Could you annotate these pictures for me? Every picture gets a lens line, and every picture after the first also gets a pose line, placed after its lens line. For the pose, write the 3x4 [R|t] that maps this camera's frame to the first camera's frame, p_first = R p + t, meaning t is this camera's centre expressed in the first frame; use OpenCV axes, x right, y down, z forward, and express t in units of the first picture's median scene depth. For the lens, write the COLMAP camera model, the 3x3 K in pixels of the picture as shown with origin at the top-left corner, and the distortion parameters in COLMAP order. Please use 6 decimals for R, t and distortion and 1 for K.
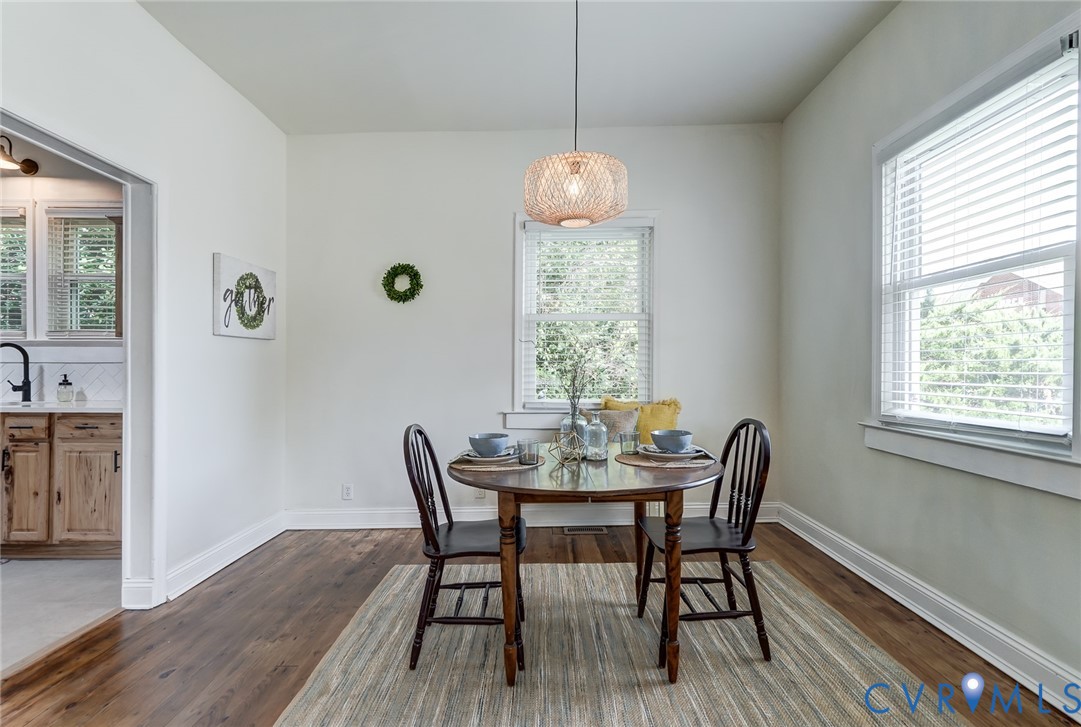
lens RADIAL K [[501.7, 0, 540.4], [0, 501.7, 372.2], [0, 0, 1]] dist [0.002415, 0.000569]
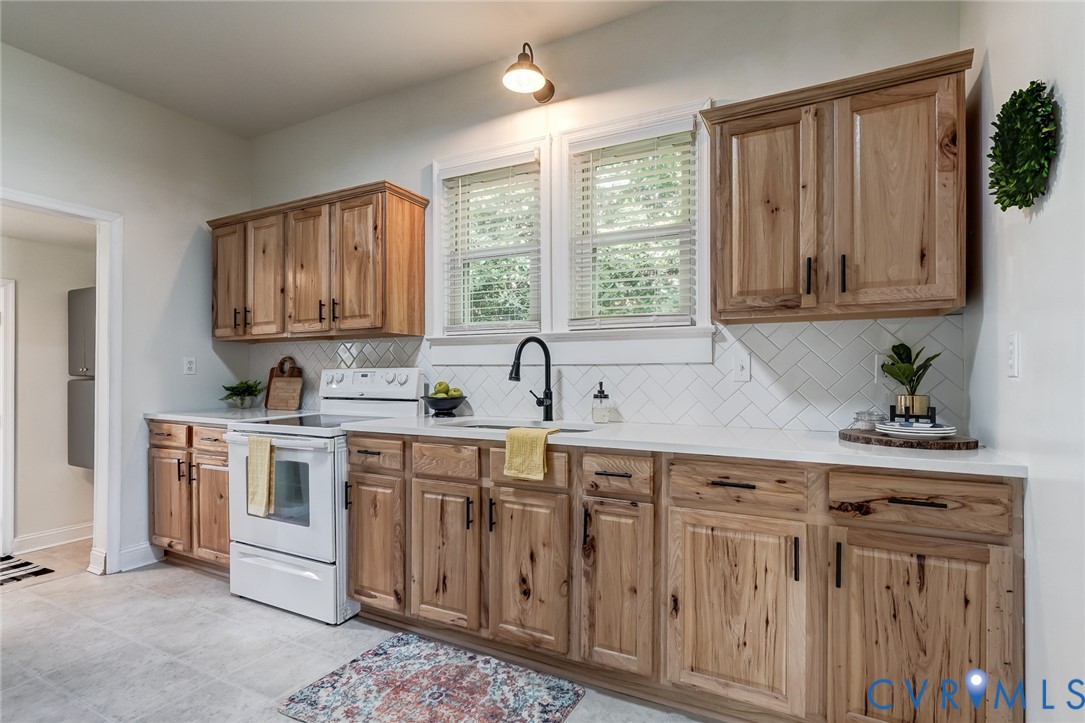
lens RADIAL K [[500.1, 0, 541.3], [0, 500.1, 367.5], [0, 0, 1]] dist [0.002705, 0.000436]
pose [[0.901833, -0.008109, -0.432009, -0.847101], [0.002570, 0.999907, -0.013404, -0.007101], [0.432078, 0.010978, 0.901770, 0.432783]]
